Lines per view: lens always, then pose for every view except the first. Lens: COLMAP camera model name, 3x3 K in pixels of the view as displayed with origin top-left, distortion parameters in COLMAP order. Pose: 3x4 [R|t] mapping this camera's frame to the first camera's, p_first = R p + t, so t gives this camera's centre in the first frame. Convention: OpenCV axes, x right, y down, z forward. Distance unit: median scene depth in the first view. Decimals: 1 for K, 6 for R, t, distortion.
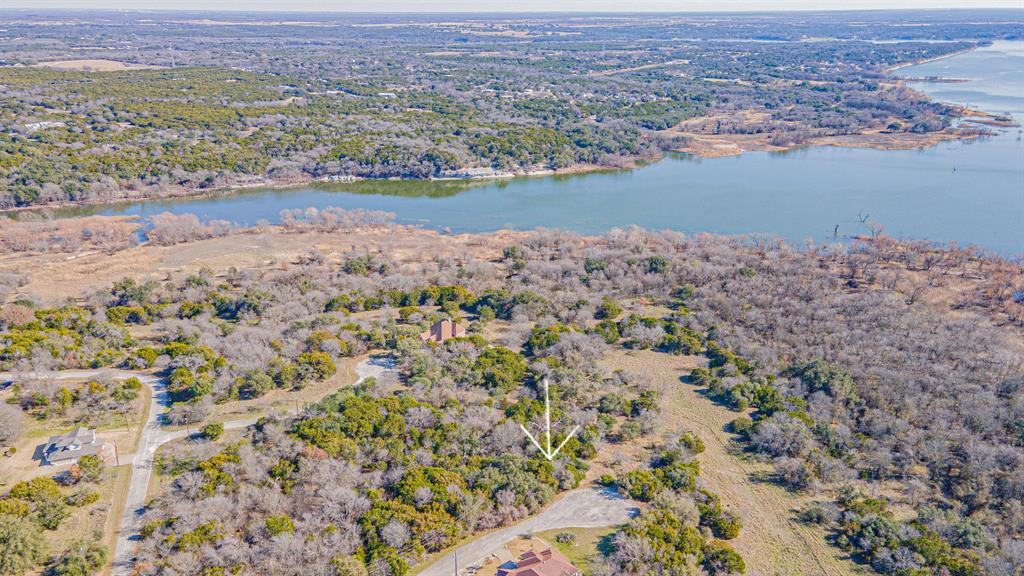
lens RADIAL K [[734.7, 0, 512.0], [0, 734.7, 288.0], [0, 0, 1]] dist [0.040975, 0.000147]
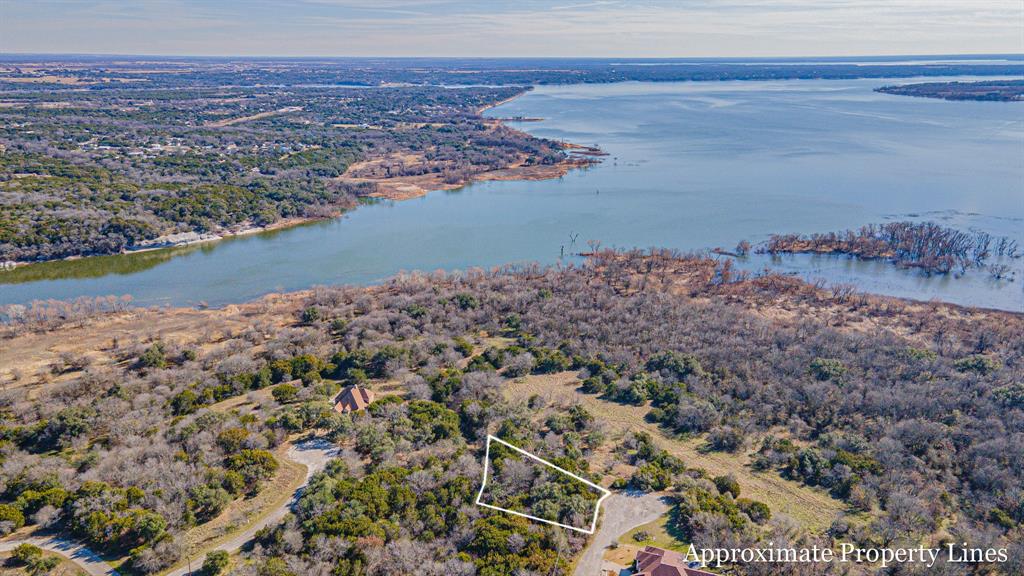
lens RADIAL K [[751.9, 0, 512.0], [0, 751.9, 288.0], [0, 0, 1]] dist [0.039640, 0.000278]
pose [[0.857136, -0.150826, 0.492514, -0.161298], [0.180756, 0.983437, -0.013409, -0.013898], [-0.482334, 0.100519, 0.870201, 0.015835]]
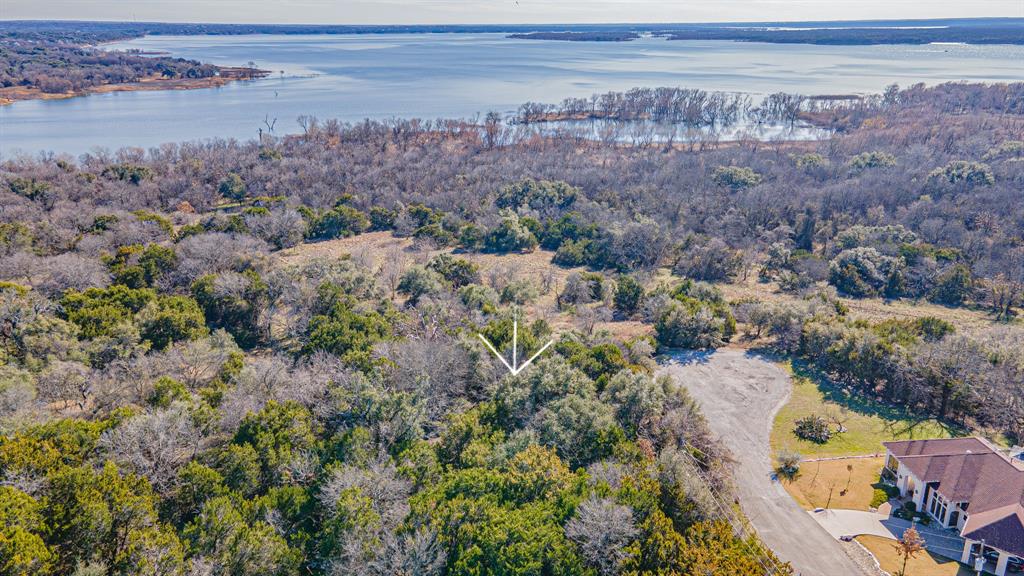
lens RADIAL K [[751.9, 0, 512.0], [0, 751.9, 288.0], [0, 0, 1]] dist [0.039640, 0.000278]
pose [[0.530811, -0.269761, 0.803411, -0.095713], [0.294780, 0.947564, 0.123403, 0.041290], [-0.794572, 0.171325, 0.582497, 0.235376]]
